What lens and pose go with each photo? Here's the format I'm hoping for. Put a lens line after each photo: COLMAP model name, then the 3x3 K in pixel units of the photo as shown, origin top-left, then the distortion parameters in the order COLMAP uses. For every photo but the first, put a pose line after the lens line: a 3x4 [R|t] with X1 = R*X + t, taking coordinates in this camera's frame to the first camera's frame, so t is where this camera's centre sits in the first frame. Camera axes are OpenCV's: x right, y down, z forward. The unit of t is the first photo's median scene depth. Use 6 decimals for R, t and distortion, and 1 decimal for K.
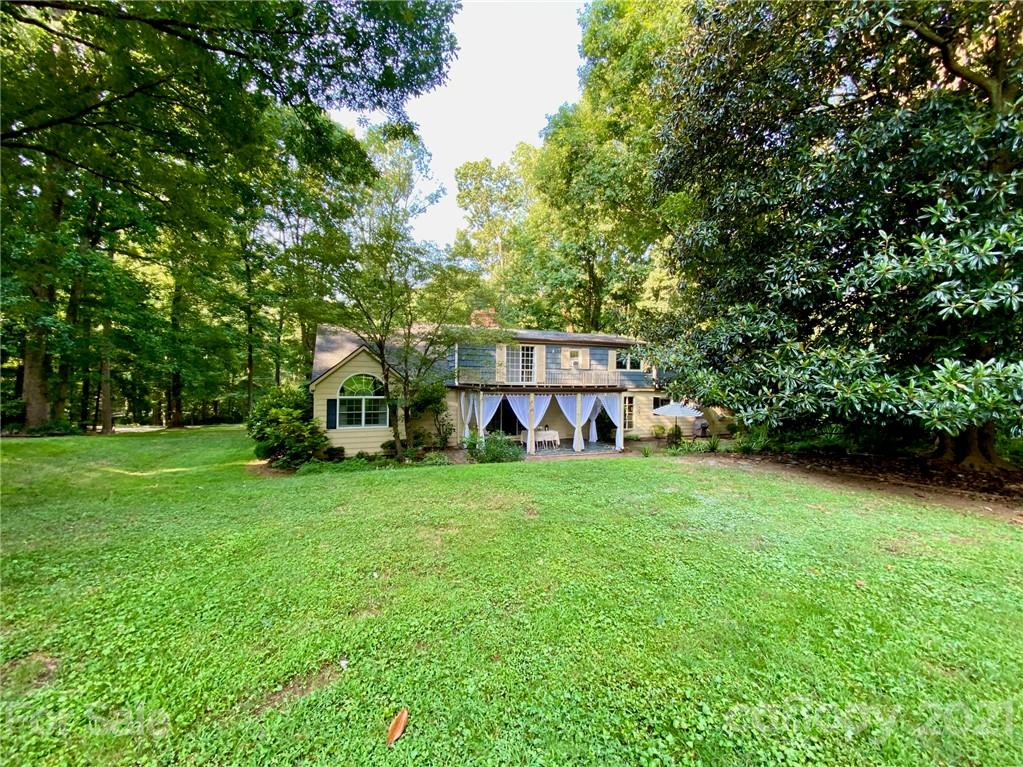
lens RADIAL K [[411.0, 0, 508.9], [0, 411.0, 384.0], [0, 0, 1]] dist [0.025529, -0.023709]
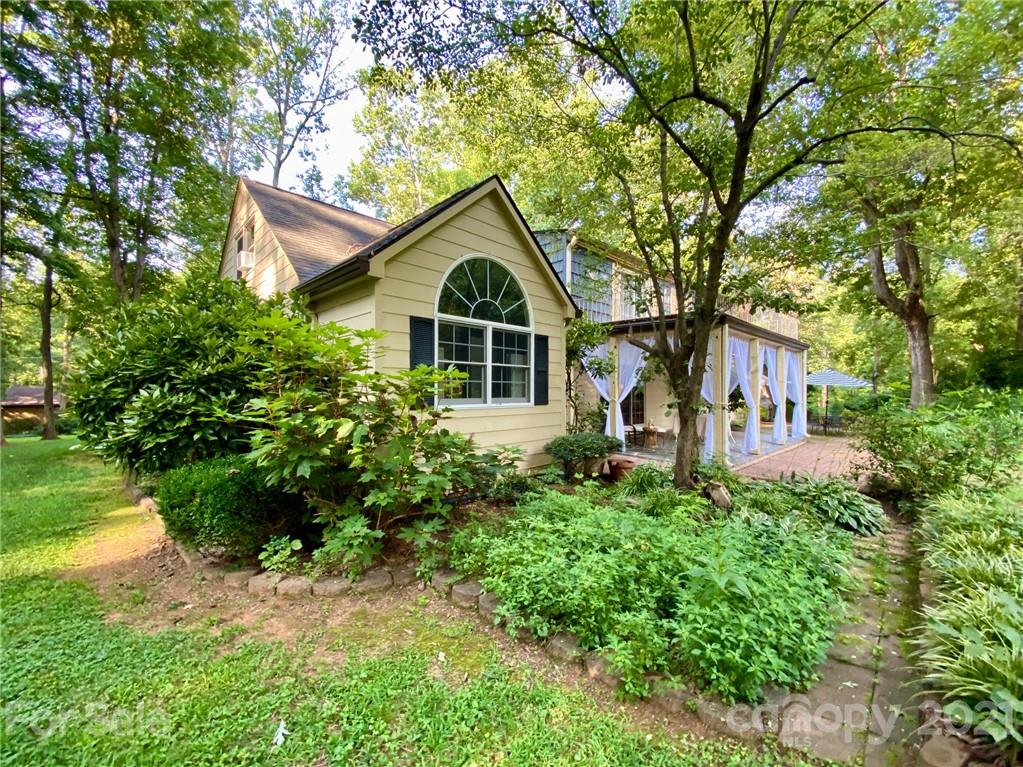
lens RADIAL K [[411.0, 0, 508.9], [0, 411.0, 384.0], [0, 0, 1]] dist [0.025529, -0.023709]
pose [[0.922414, -0.002226, 0.386197, -0.481323], [0.005411, 0.999960, -0.007162, 0.089374], [-0.386165, 0.008696, 0.922389, 0.658455]]
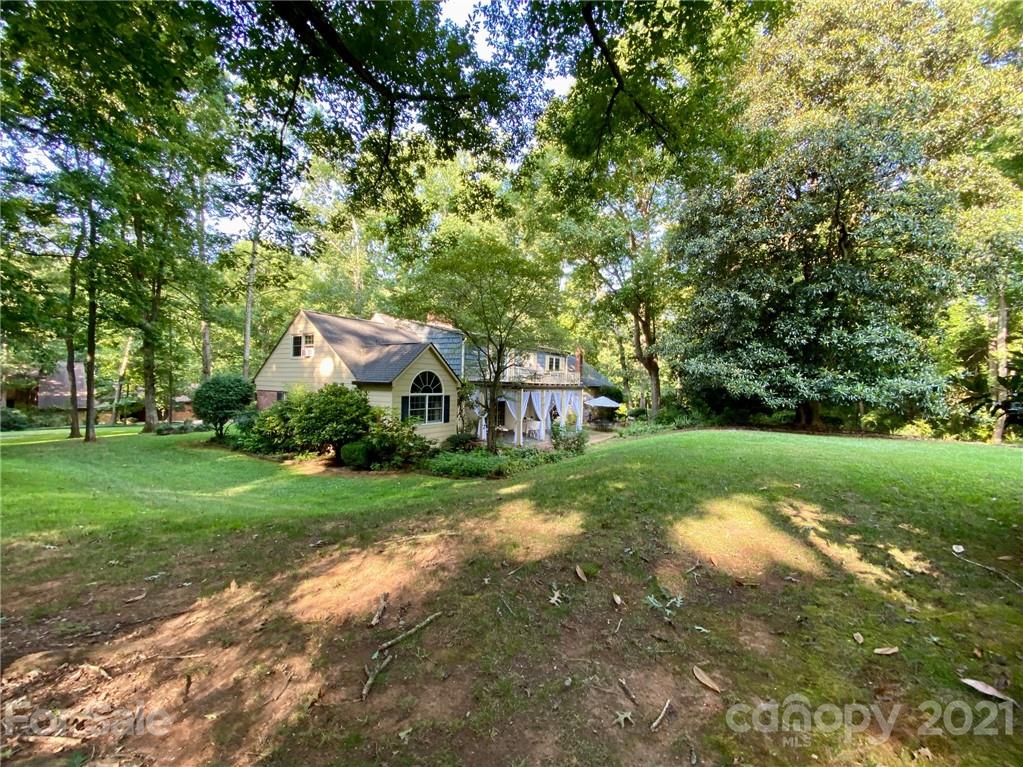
lens RADIAL K [[411.0, 0, 508.9], [0, 411.0, 384.0], [0, 0, 1]] dist [0.025529, -0.023709]
pose [[0.830503, 0.008194, 0.556954, -0.754290], [-0.015355, 0.999849, 0.008186, -0.004482], [-0.556803, -0.015350, 0.830503, 0.048256]]
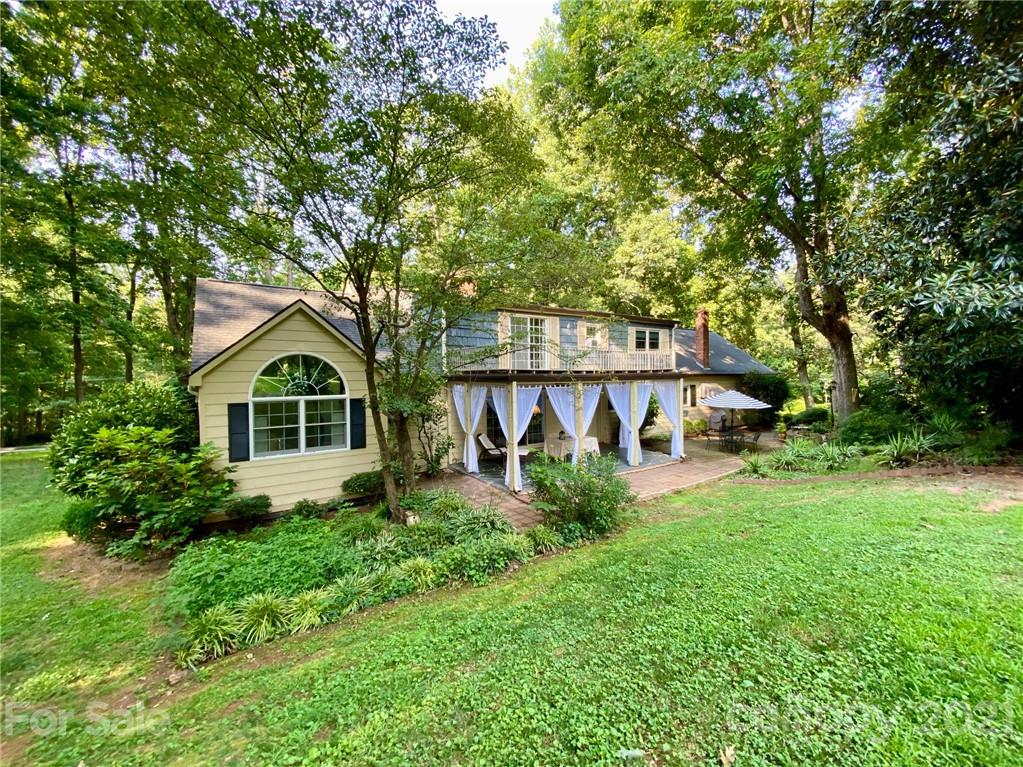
lens RADIAL K [[414.3, 0, 508.8], [0, 414.3, 383.8], [0, 0, 1]] dist [0.014553, -0.016849]
pose [[0.975646, -0.027925, 0.217566, -0.206398], [0.025799, 0.999588, 0.012606, 0.013802], [-0.217828, -0.006686, 0.975964, 0.408639]]
